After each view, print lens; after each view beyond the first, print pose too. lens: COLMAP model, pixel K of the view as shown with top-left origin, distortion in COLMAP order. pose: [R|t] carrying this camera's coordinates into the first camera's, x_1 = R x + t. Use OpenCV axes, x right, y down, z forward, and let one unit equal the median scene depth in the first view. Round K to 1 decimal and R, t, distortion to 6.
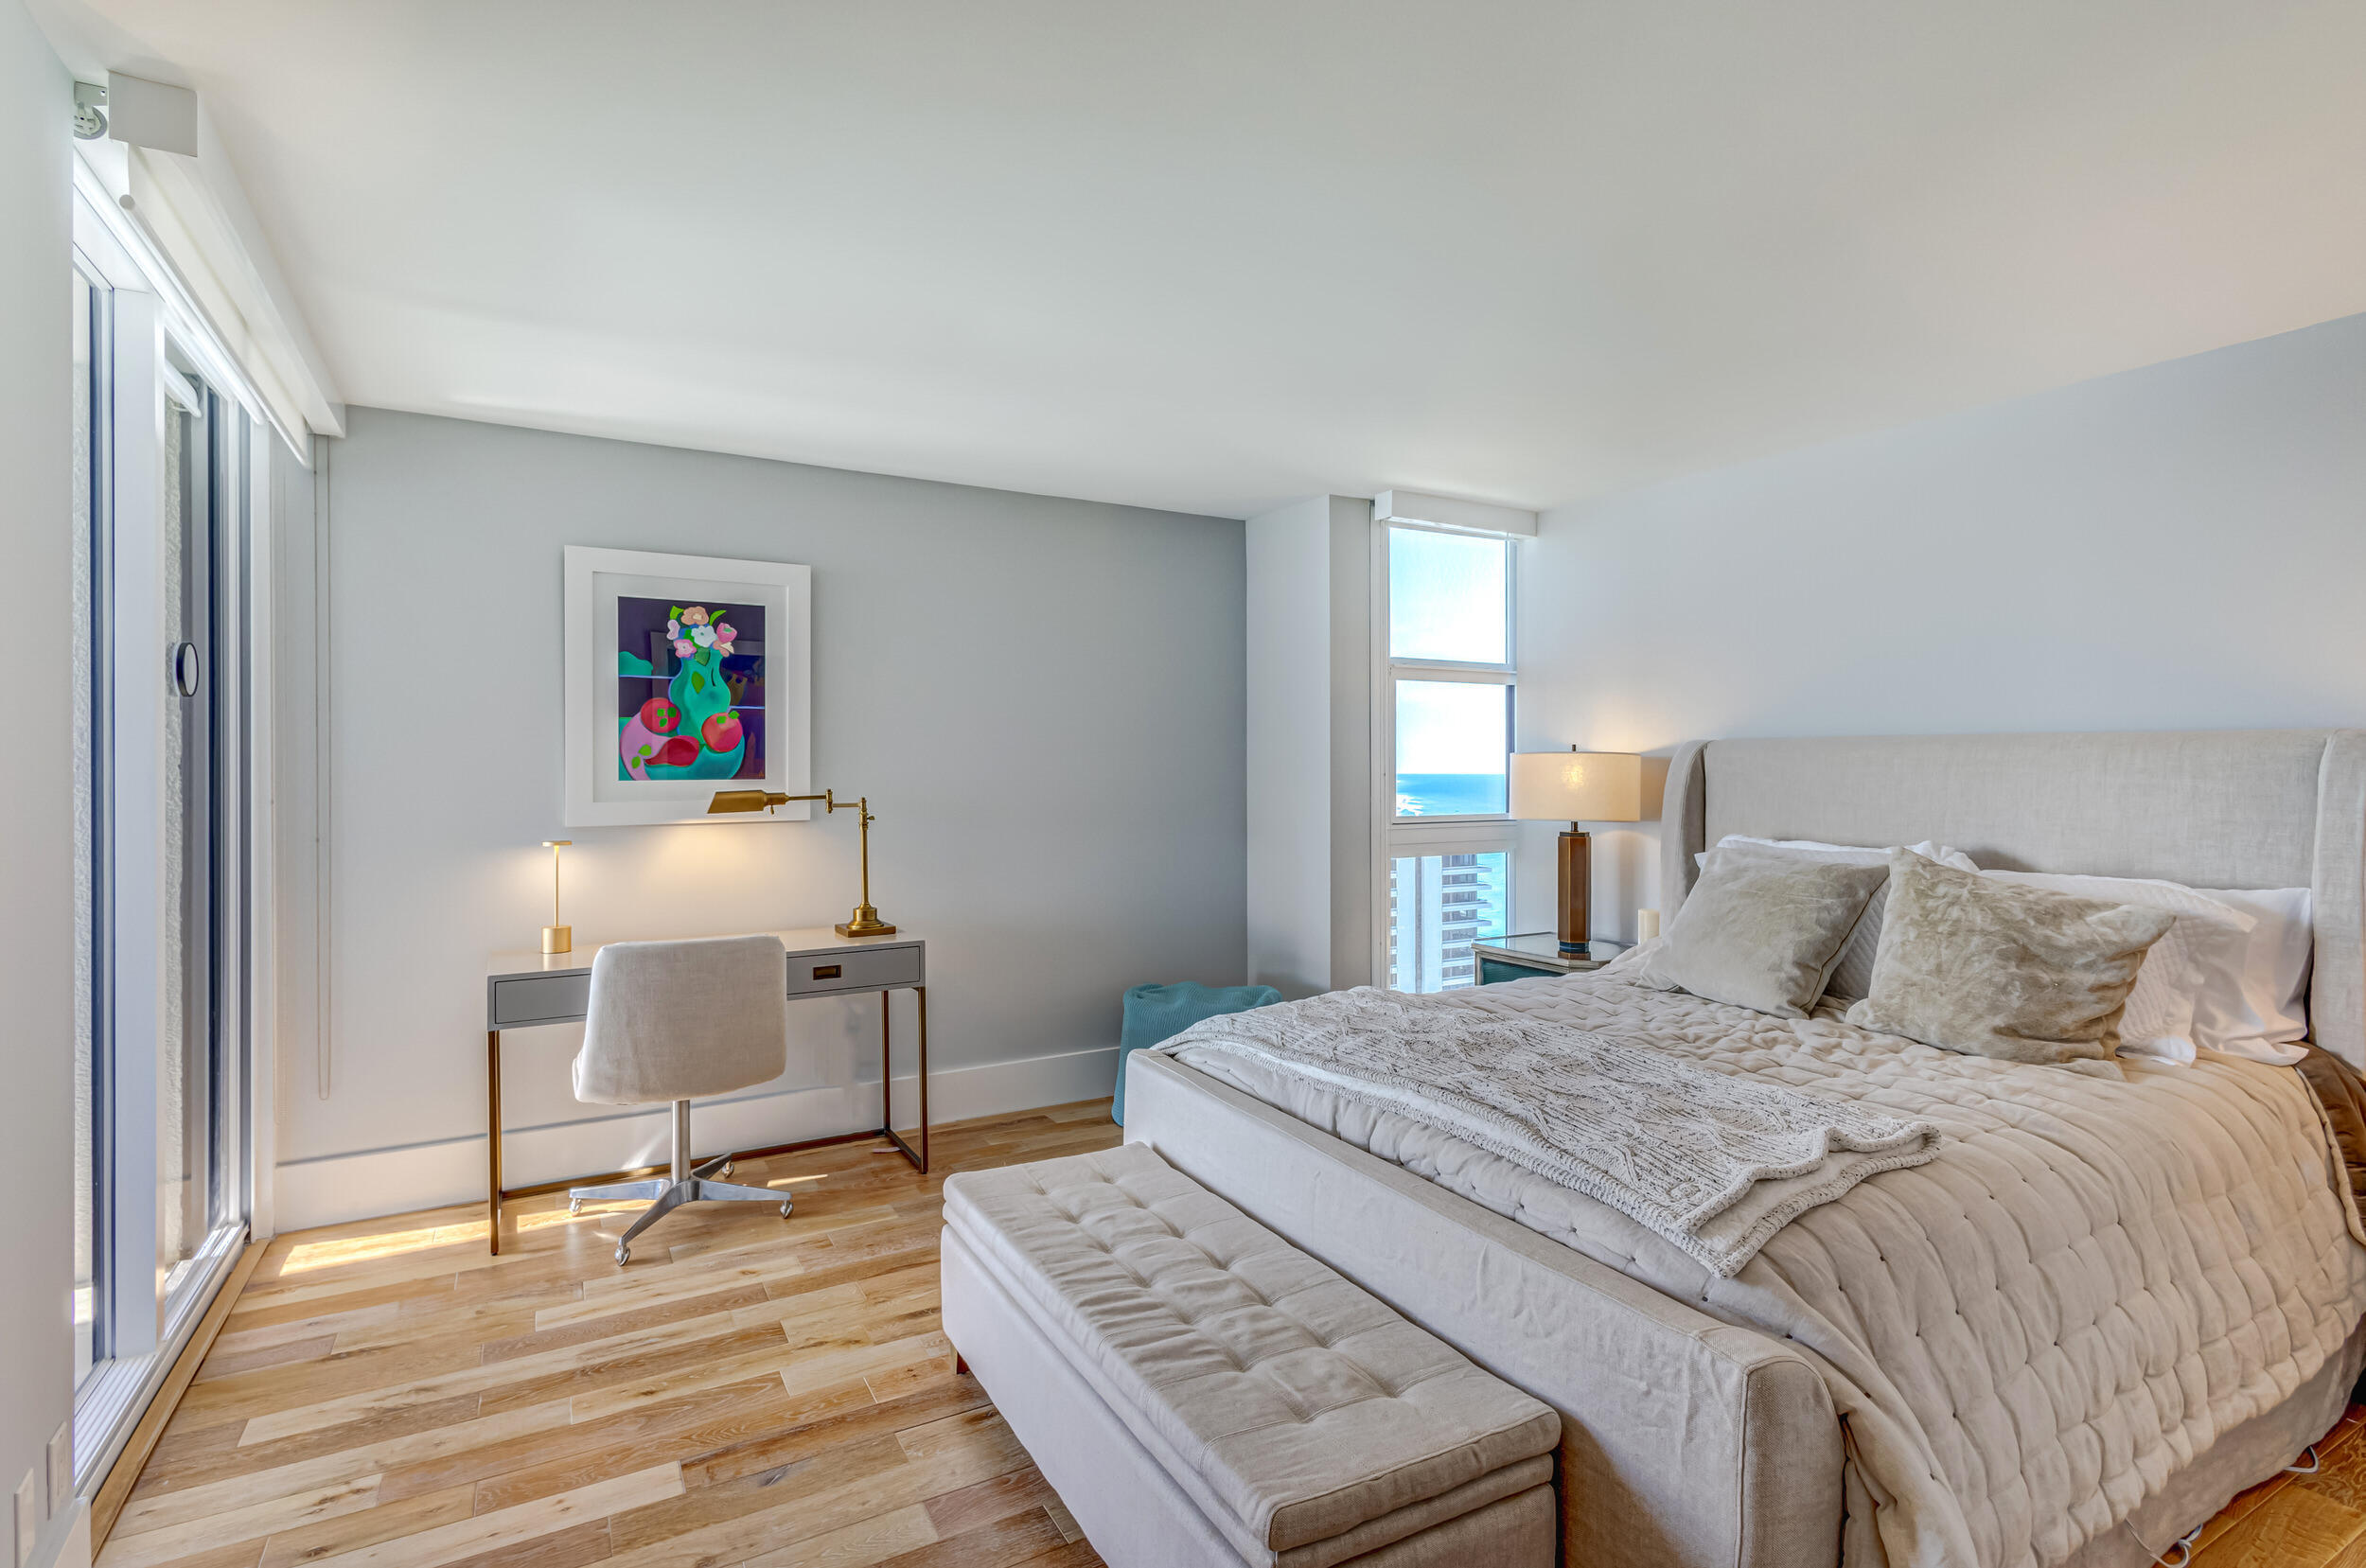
lens RADIAL K [[1107.6, 0, 1257.9], [0, 1107.6, 771.8], [0, 0, 1]] dist [0.015175, -0.004849]
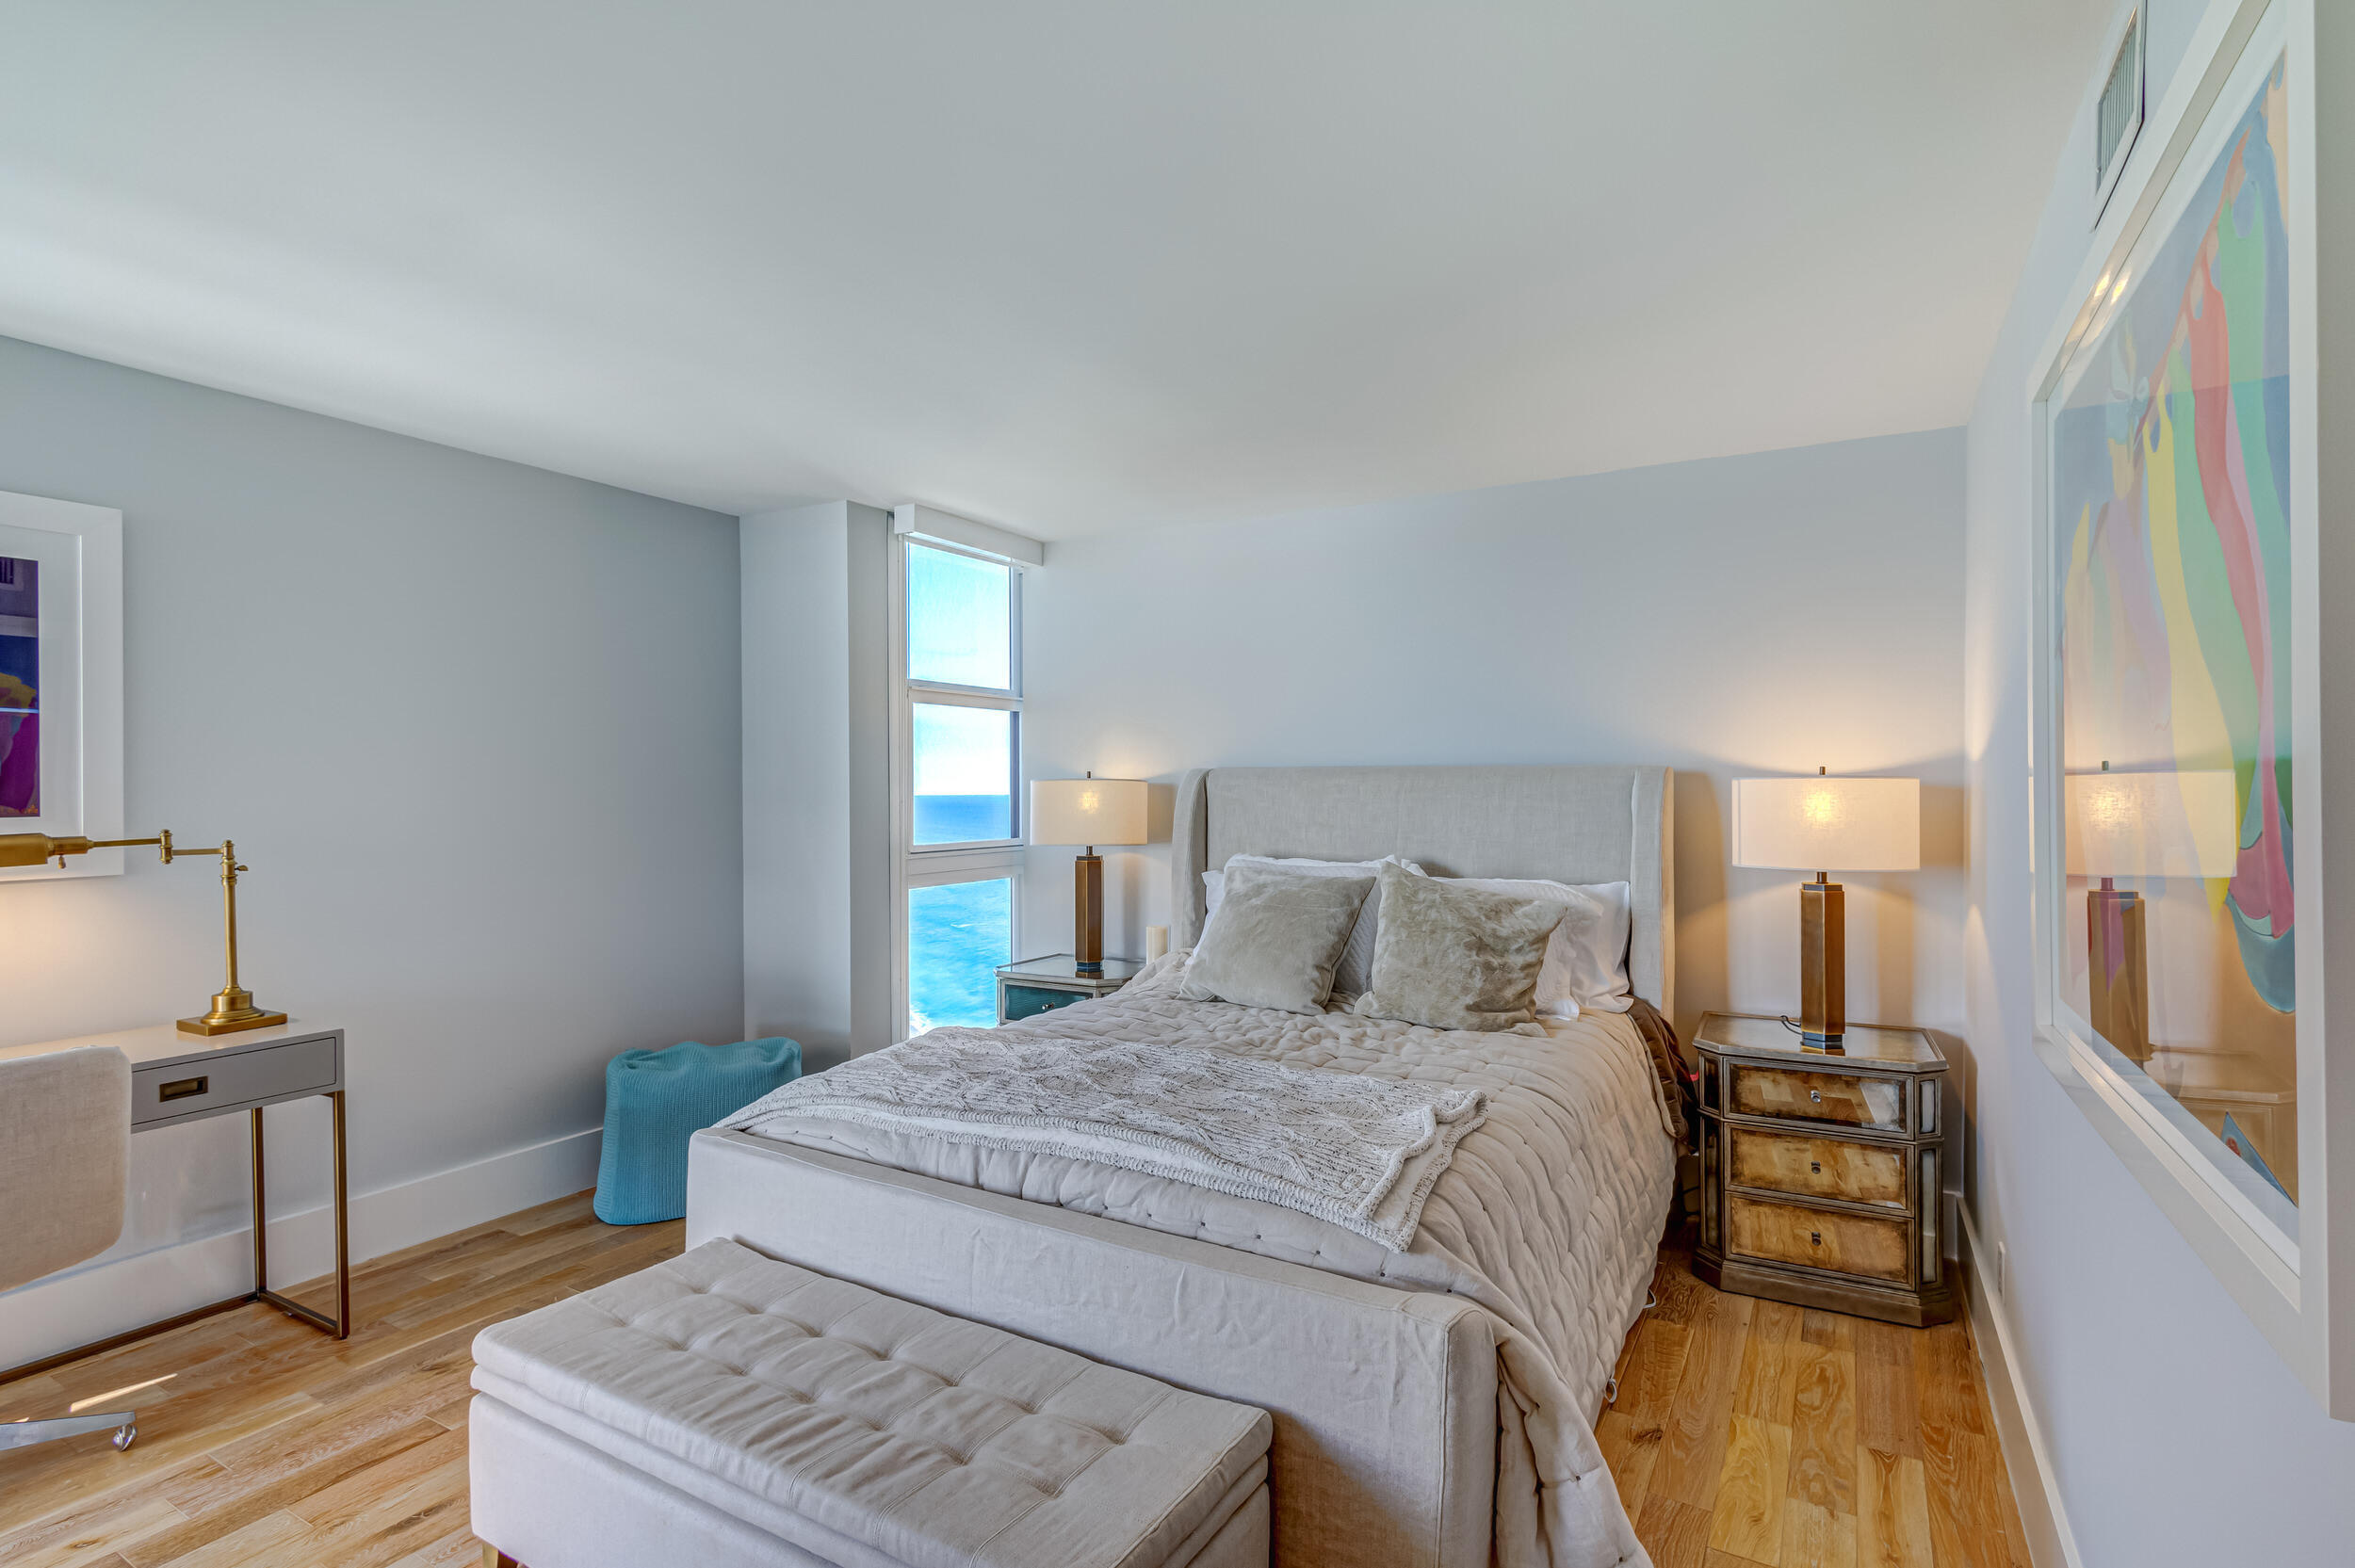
lens RADIAL K [[1102.4, 0, 1181.5], [0, 1102.4, 794.7], [0, 0, 1]] dist [0.015175, -0.004849]
pose [[0.873817, -0.003936, 0.486238, -0.200781], [0.002257, 0.999989, 0.004039, -0.009778], [-0.486249, -0.002432, 0.873817, 0.079620]]
